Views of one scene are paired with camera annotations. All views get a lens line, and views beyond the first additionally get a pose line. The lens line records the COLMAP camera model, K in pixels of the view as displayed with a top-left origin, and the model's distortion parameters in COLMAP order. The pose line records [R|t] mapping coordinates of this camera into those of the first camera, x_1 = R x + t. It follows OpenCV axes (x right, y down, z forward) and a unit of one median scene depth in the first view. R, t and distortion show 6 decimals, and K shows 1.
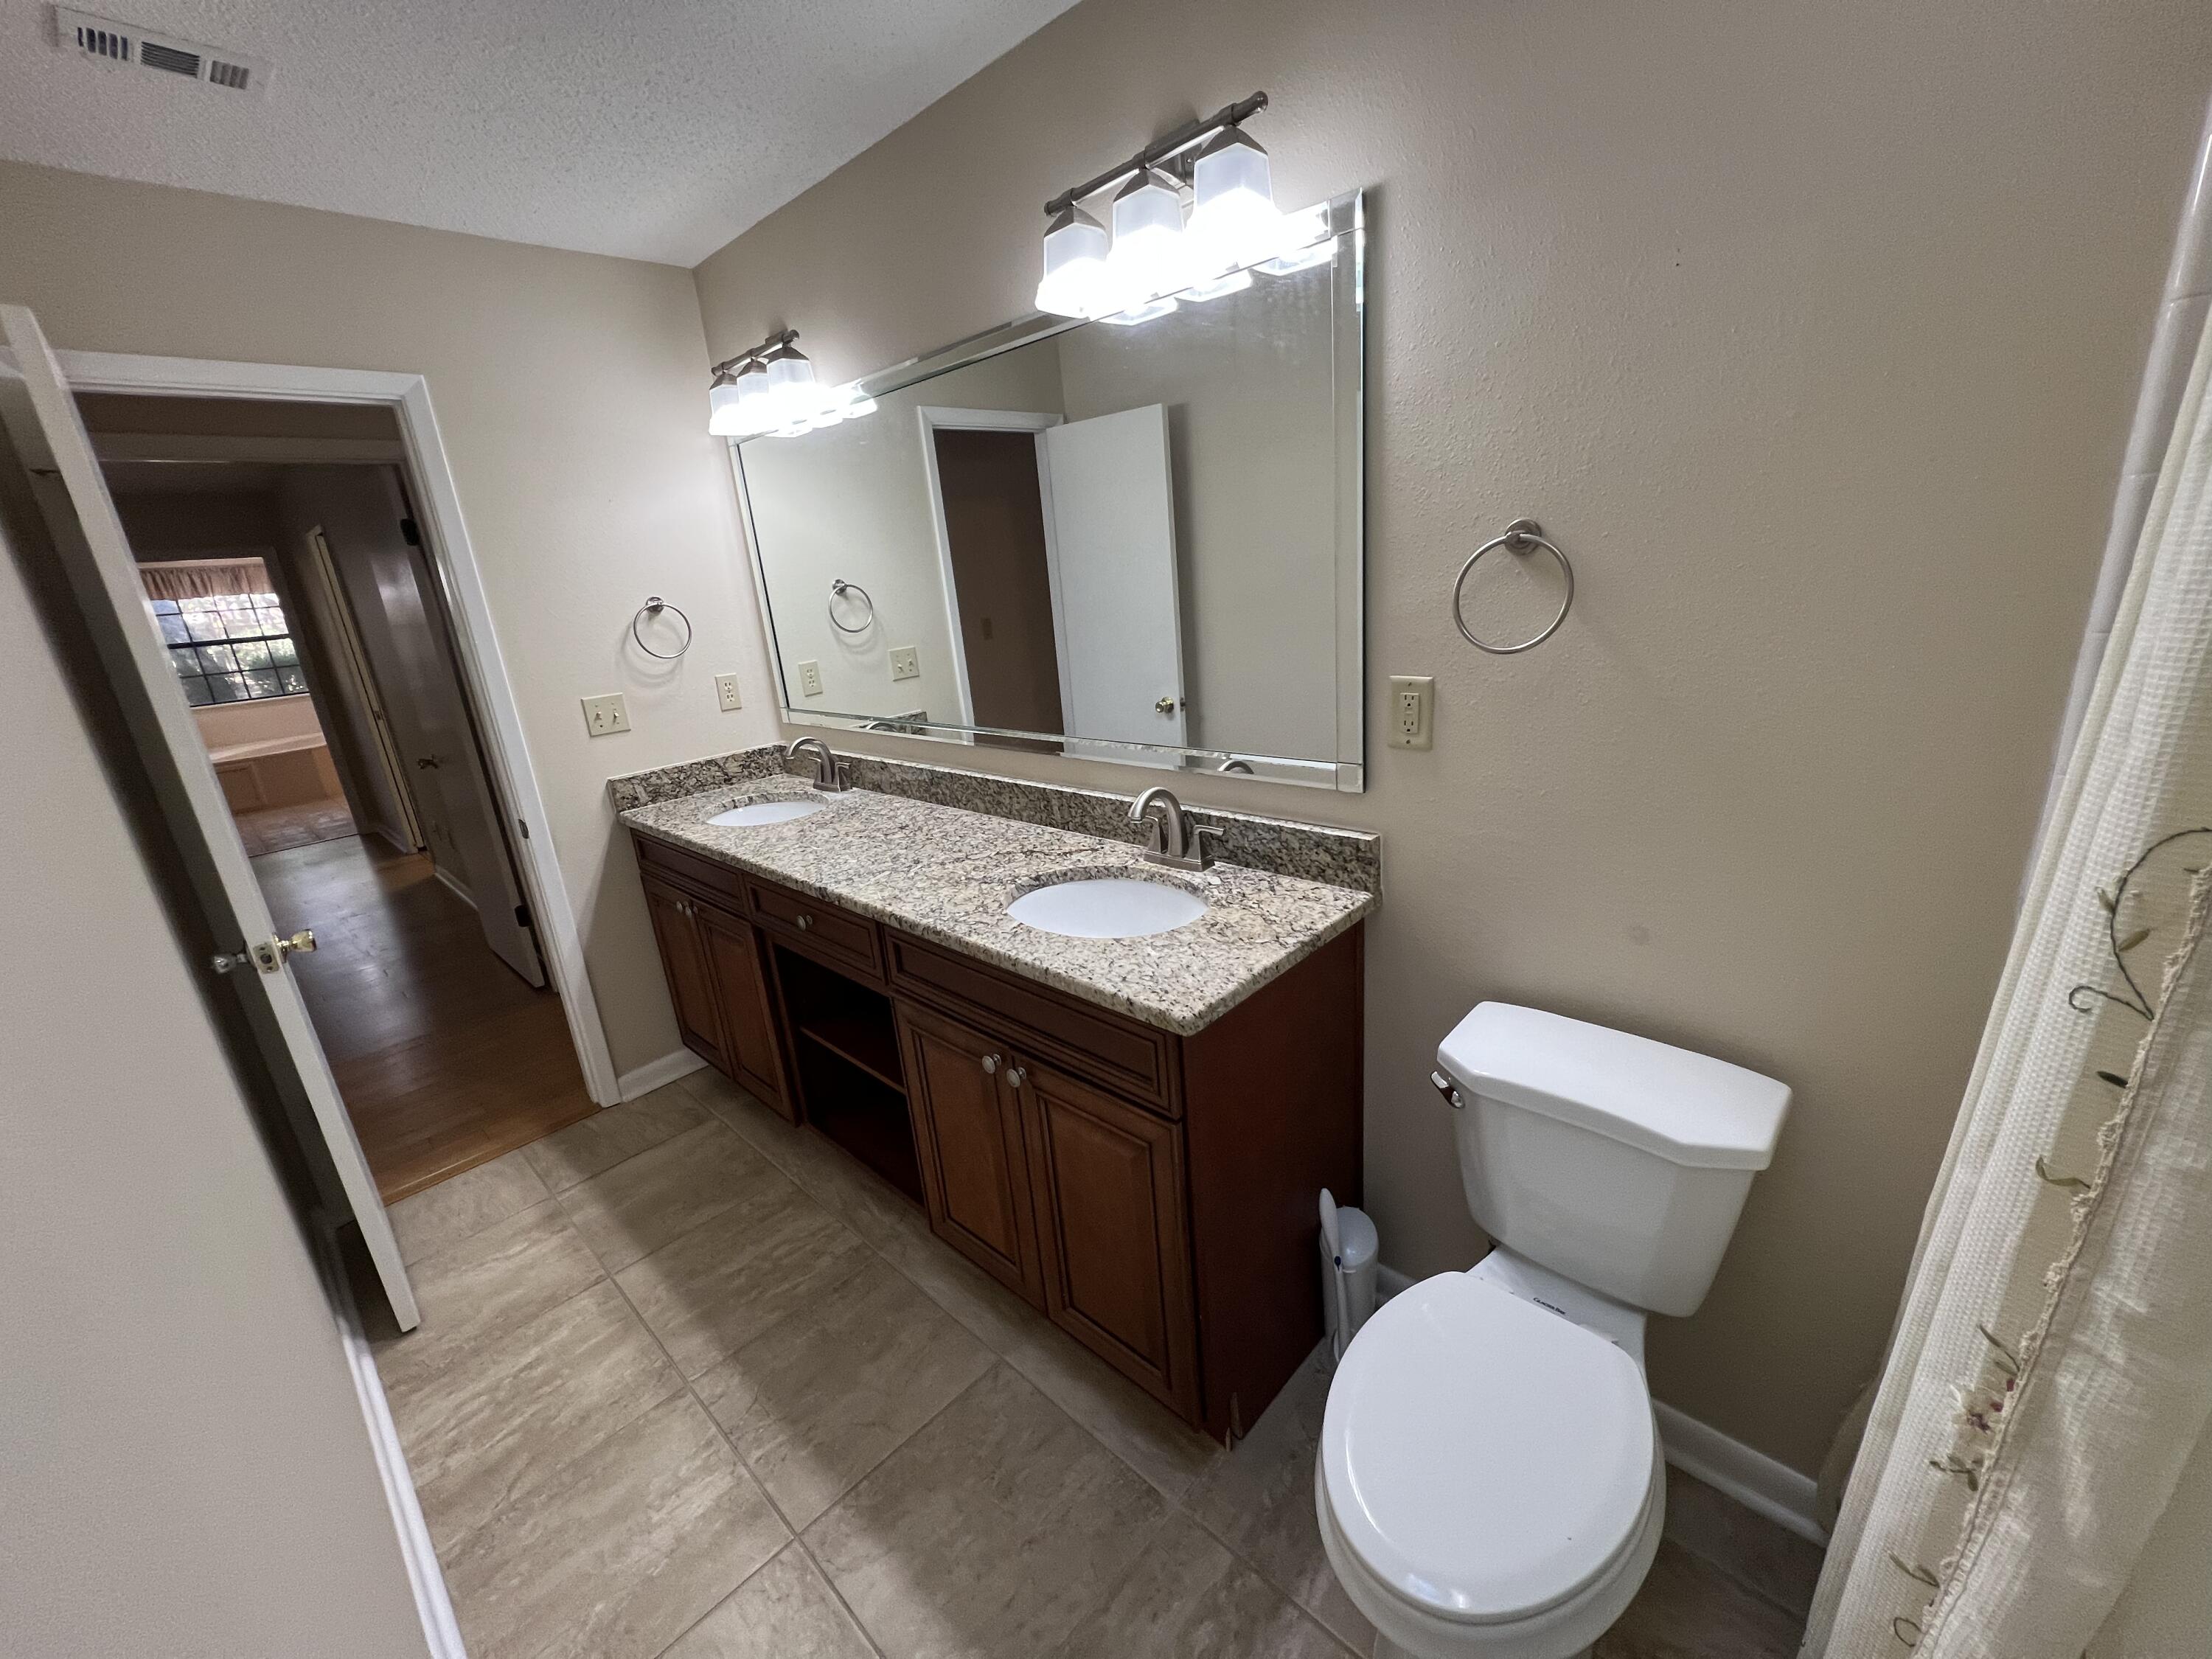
lens RADIAL K [[887.6, 0, 1106.8], [0, 887.6, 832.3], [0, 0, 1]] dist [-0.000662, 0.000876]
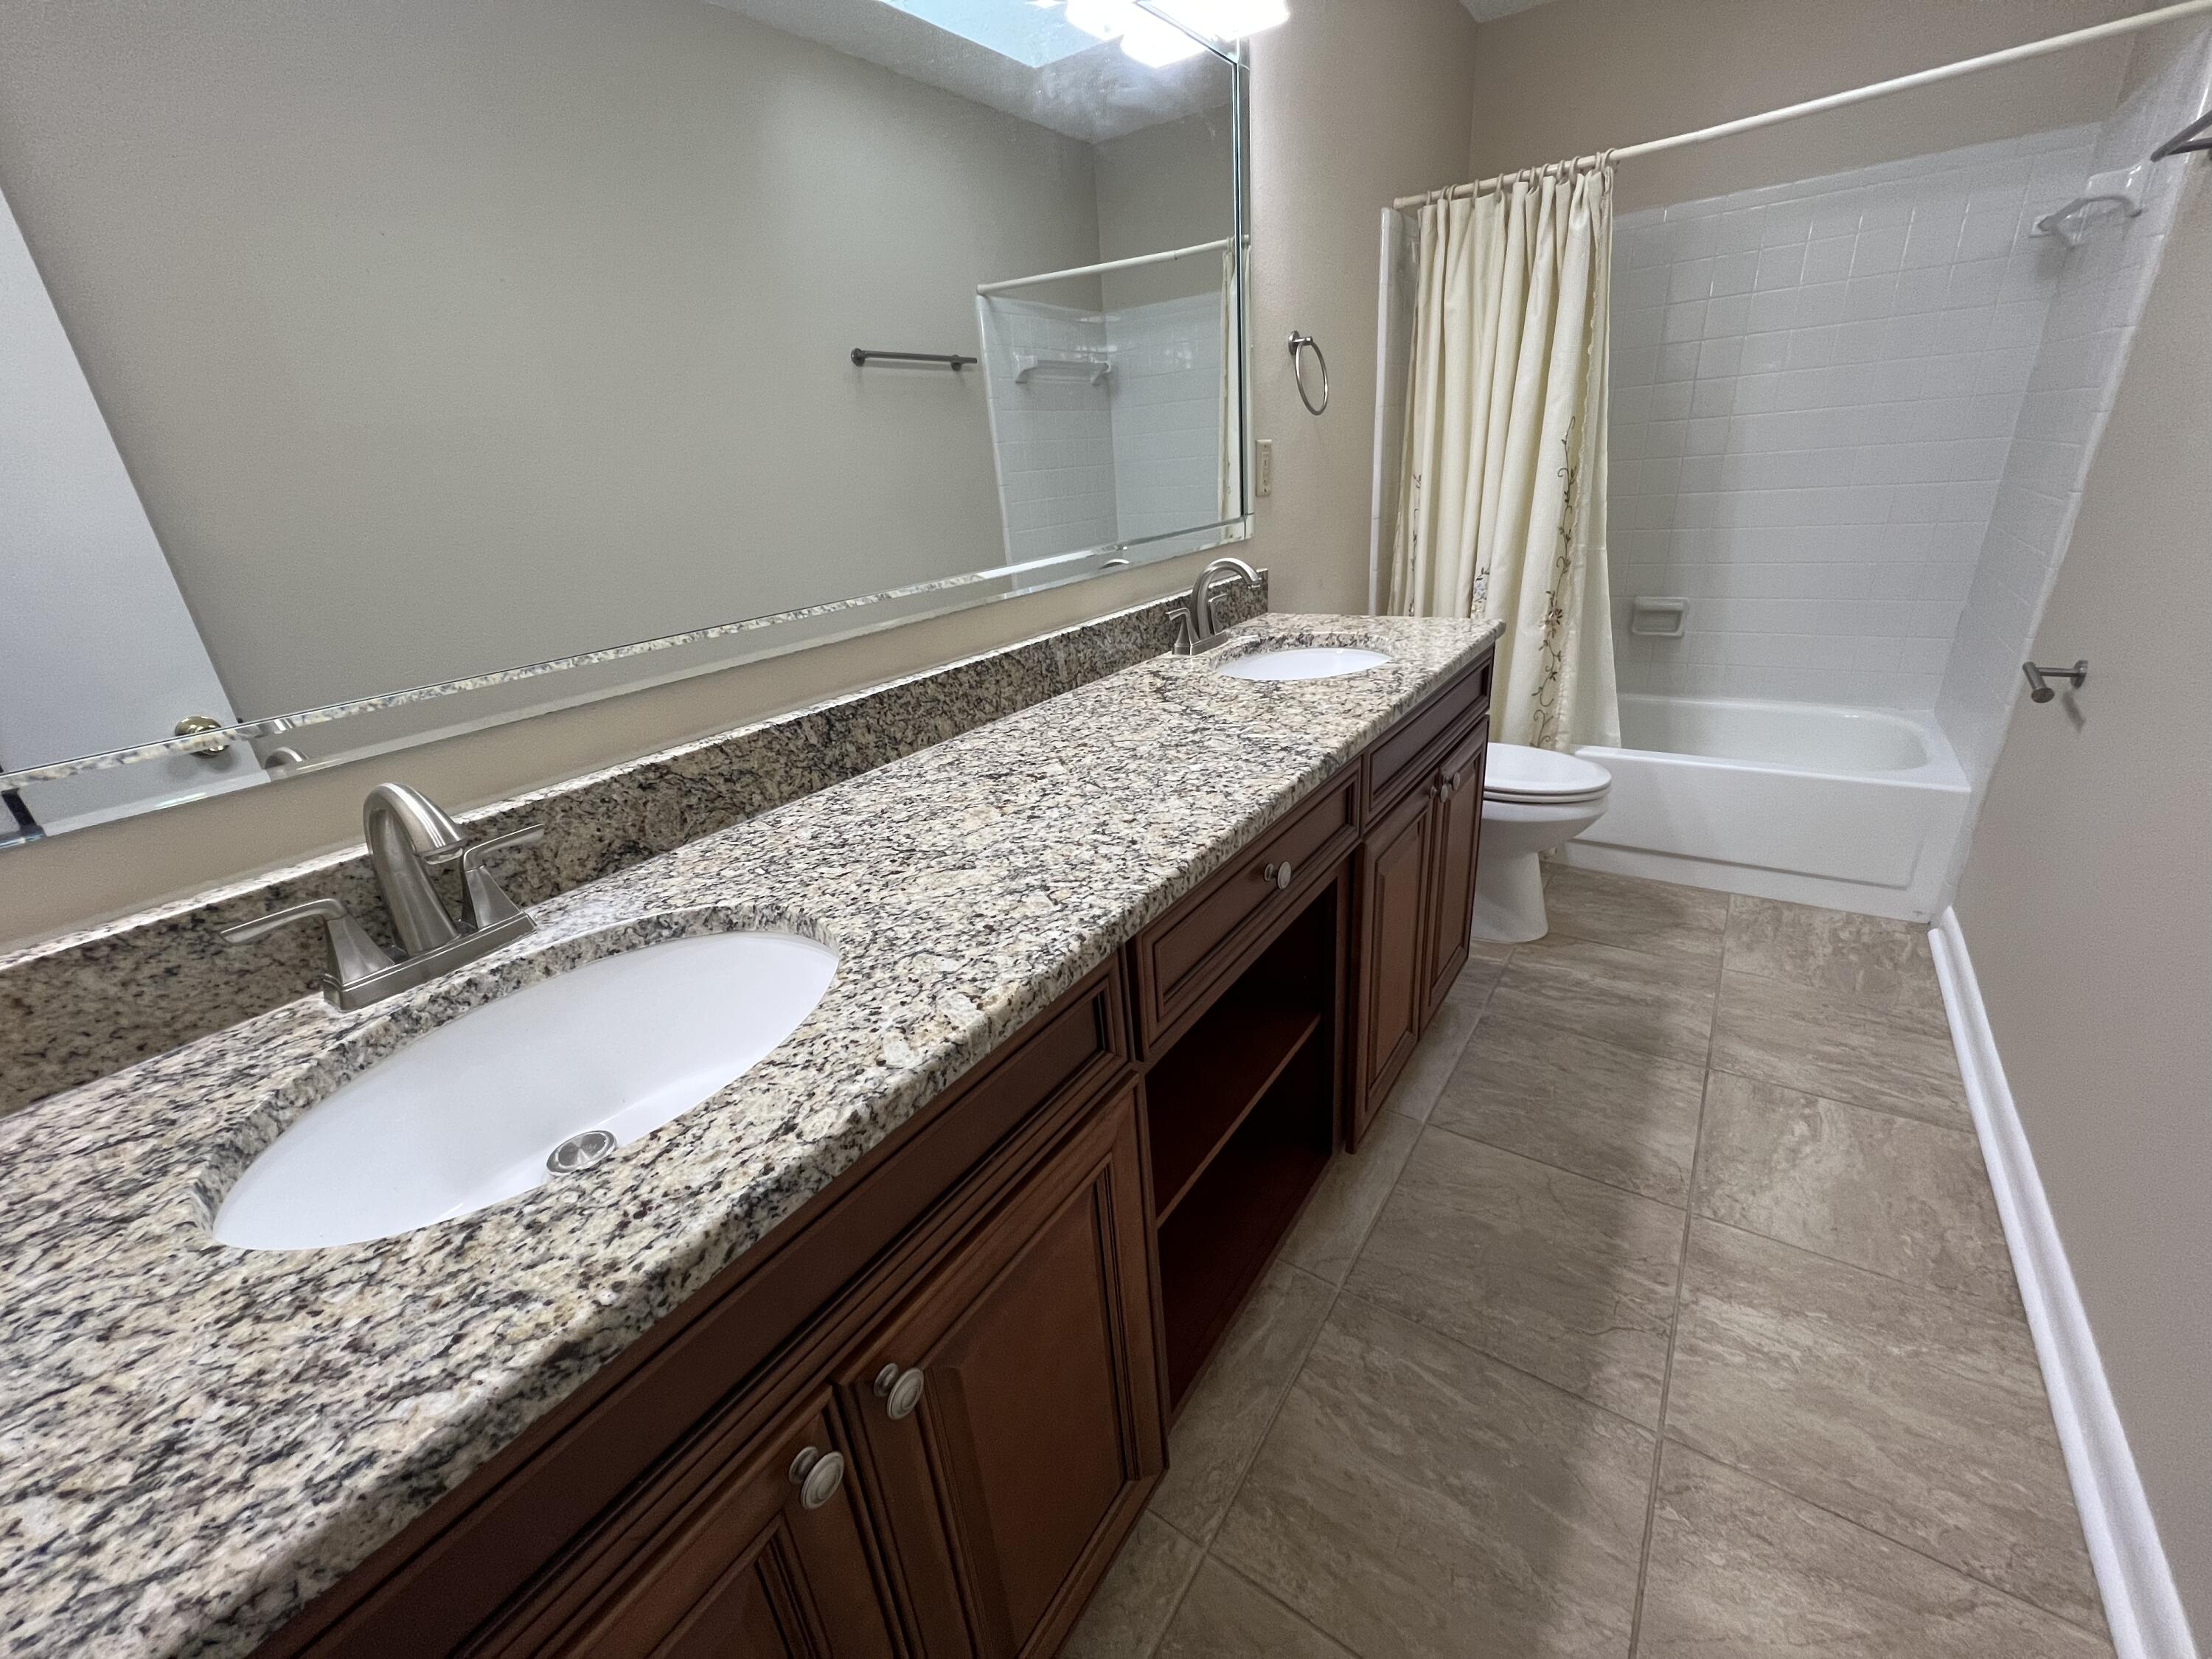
lens RADIAL K [[887.6, 0, 1106.8], [0, 887.6, 832.3], [0, 0, 1]] dist [-0.000662, 0.000876]
pose [[-0.138928, -0.290918, 0.946607, -0.838949], [0.375896, 0.868848, 0.322189, -0.135164], [-0.916188, 0.400587, -0.011352, 1.106018]]
